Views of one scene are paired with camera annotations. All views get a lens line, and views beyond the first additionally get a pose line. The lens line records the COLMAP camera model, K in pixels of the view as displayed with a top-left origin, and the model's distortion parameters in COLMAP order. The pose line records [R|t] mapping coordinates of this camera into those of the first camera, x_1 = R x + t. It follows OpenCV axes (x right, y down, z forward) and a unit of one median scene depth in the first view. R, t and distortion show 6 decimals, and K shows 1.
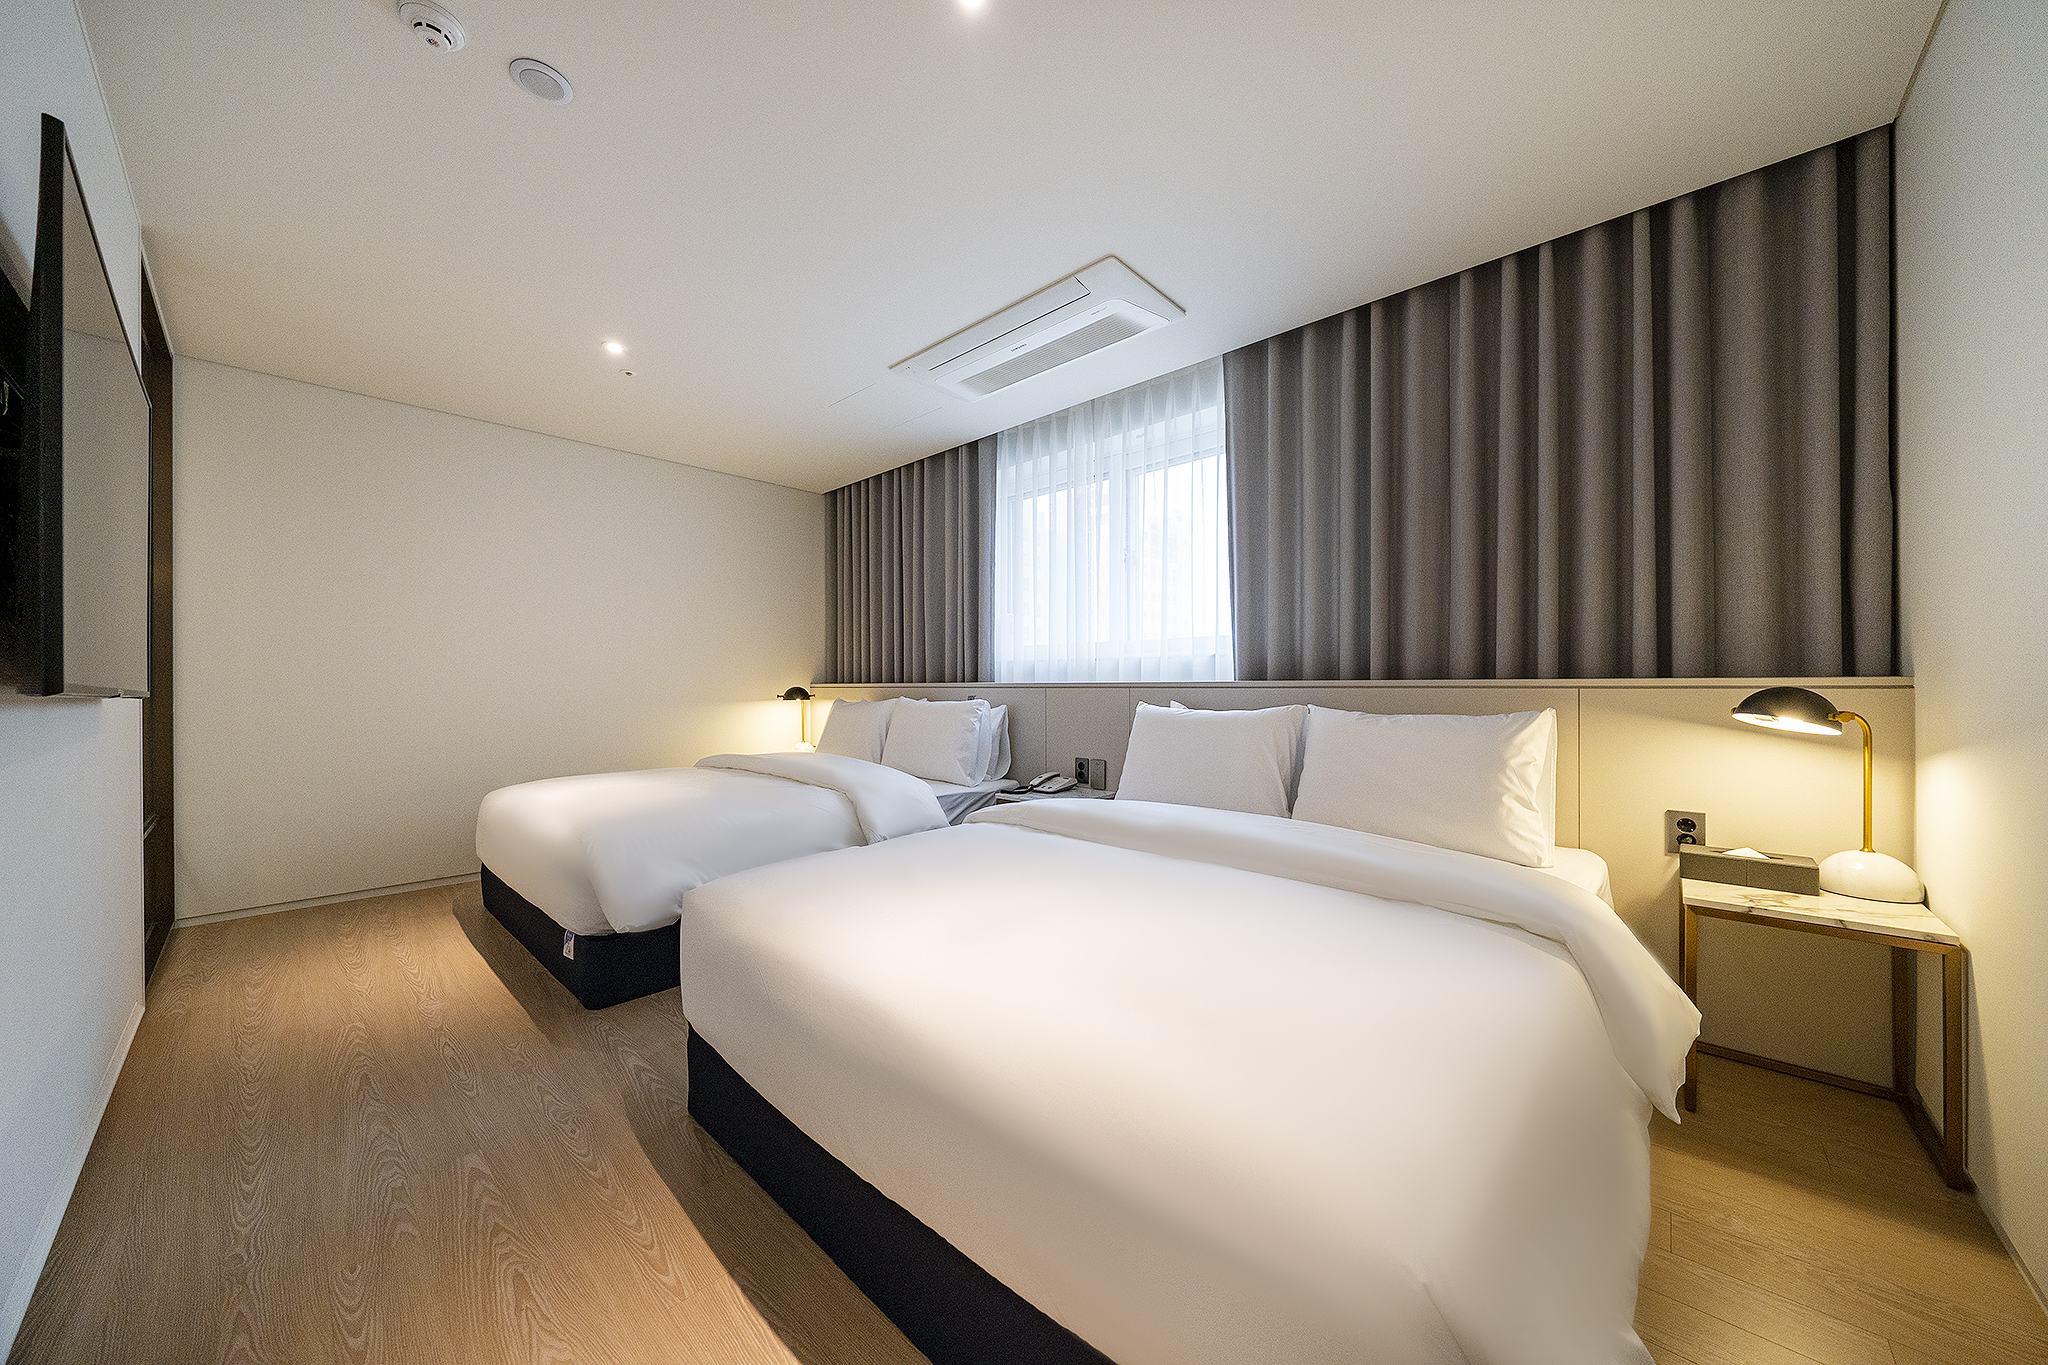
lens RADIAL K [[698.6, 0, 1026.6], [0, 698.6, 689.2], [0, 0, 1]] dist [-0.011618, -0.000048]
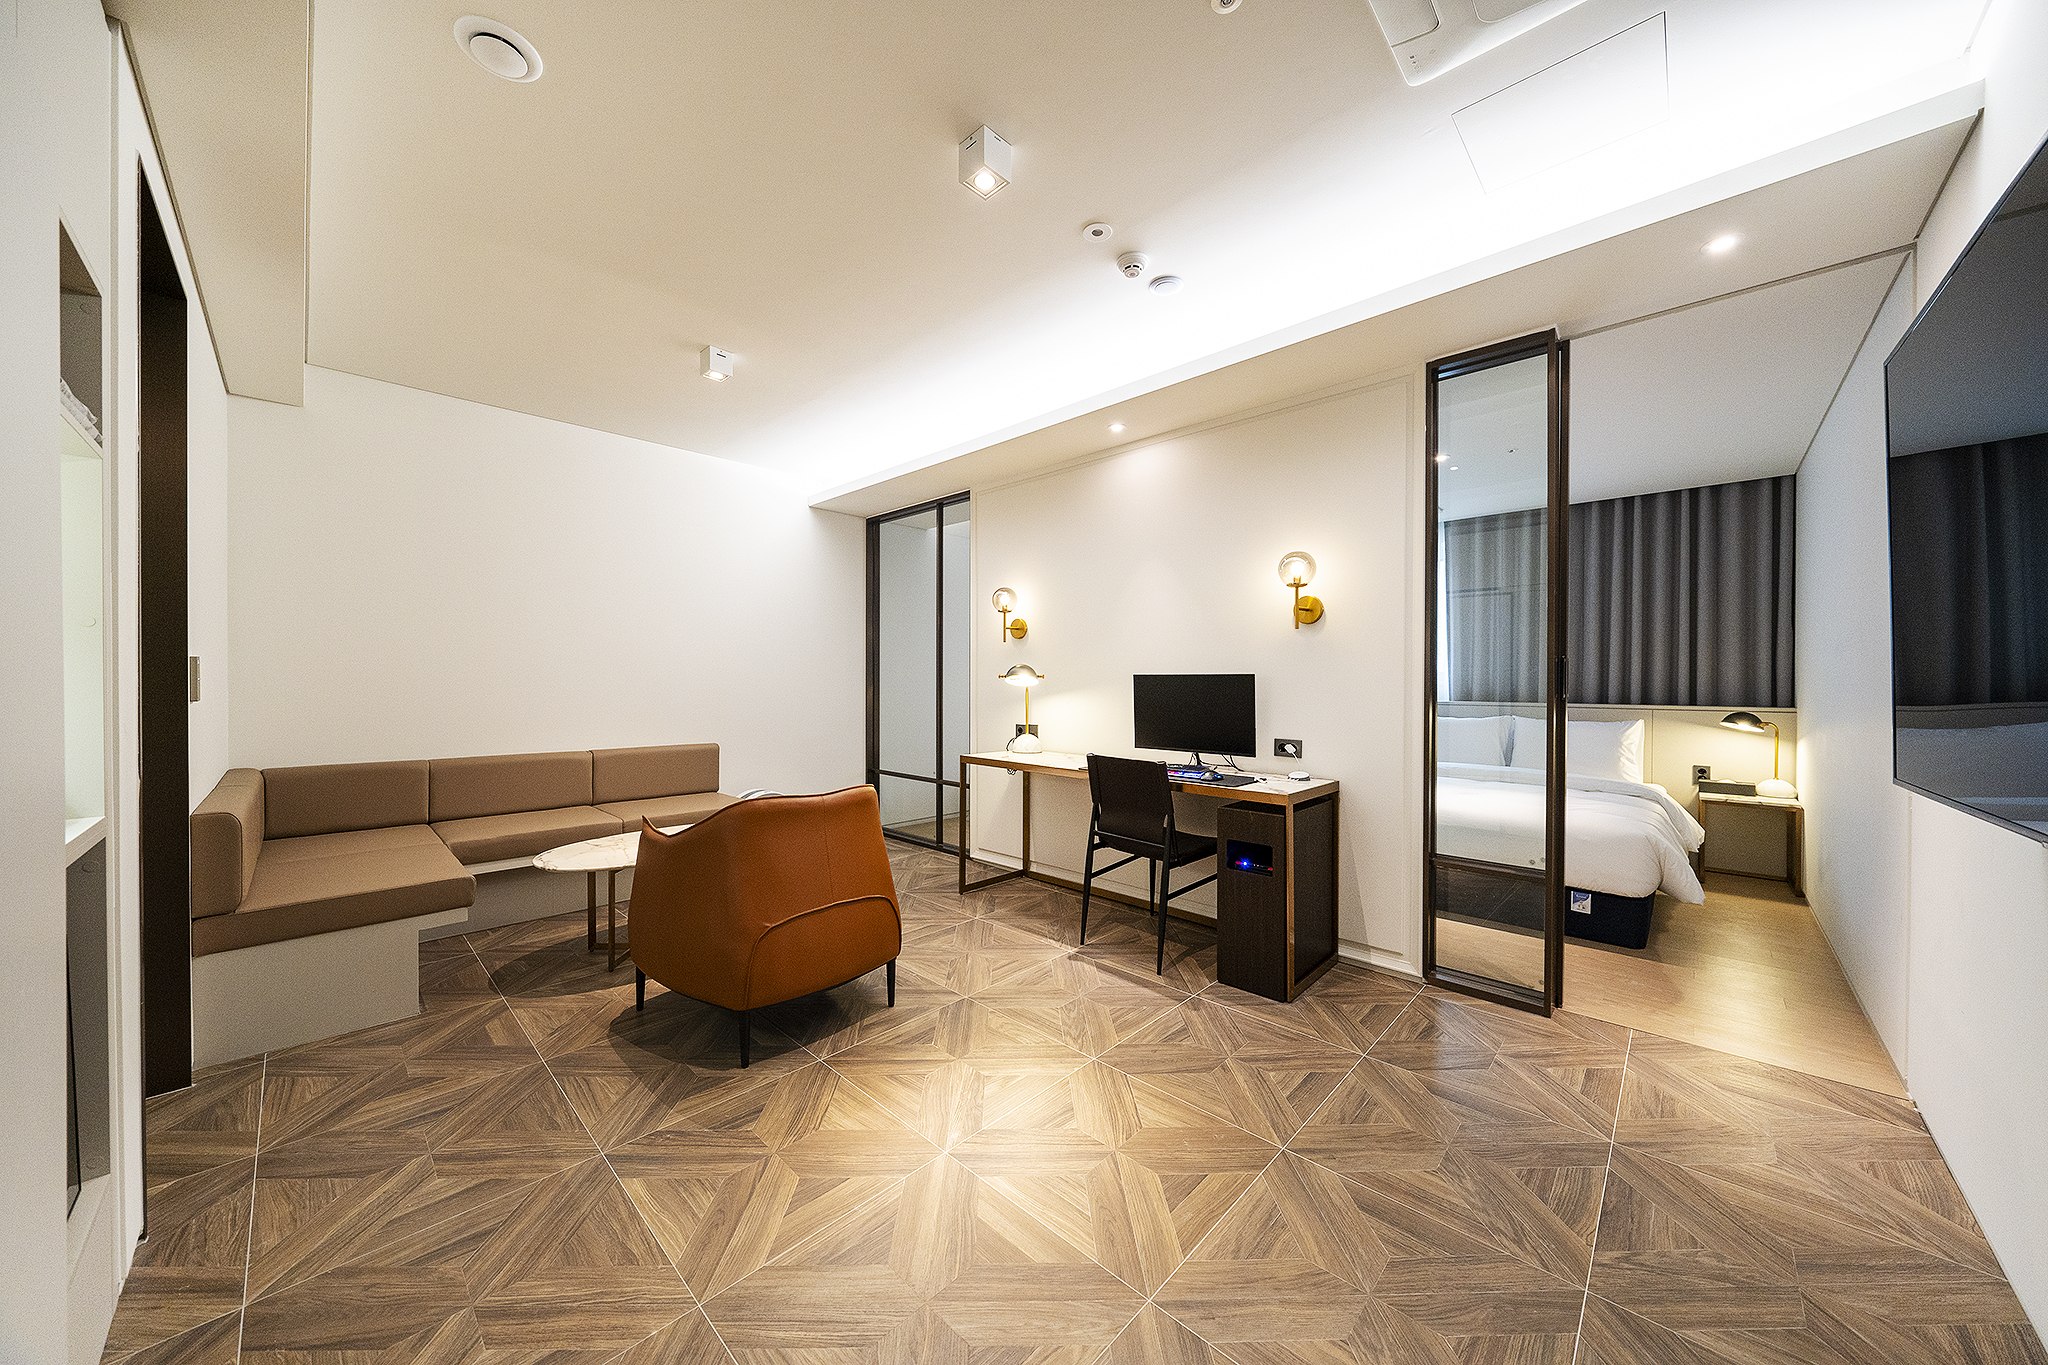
lens RADIAL K [[698.6, 0, 1026.6], [0, 698.6, 689.2], [0, 0, 1]] dist [-0.011618, -0.000048]
pose [[0.999799, 0.010621, -0.016976, -1.260372], [-0.010610, 0.999943, 0.000745, -0.052389], [0.016983, -0.000564, 0.999856, -1.340898]]
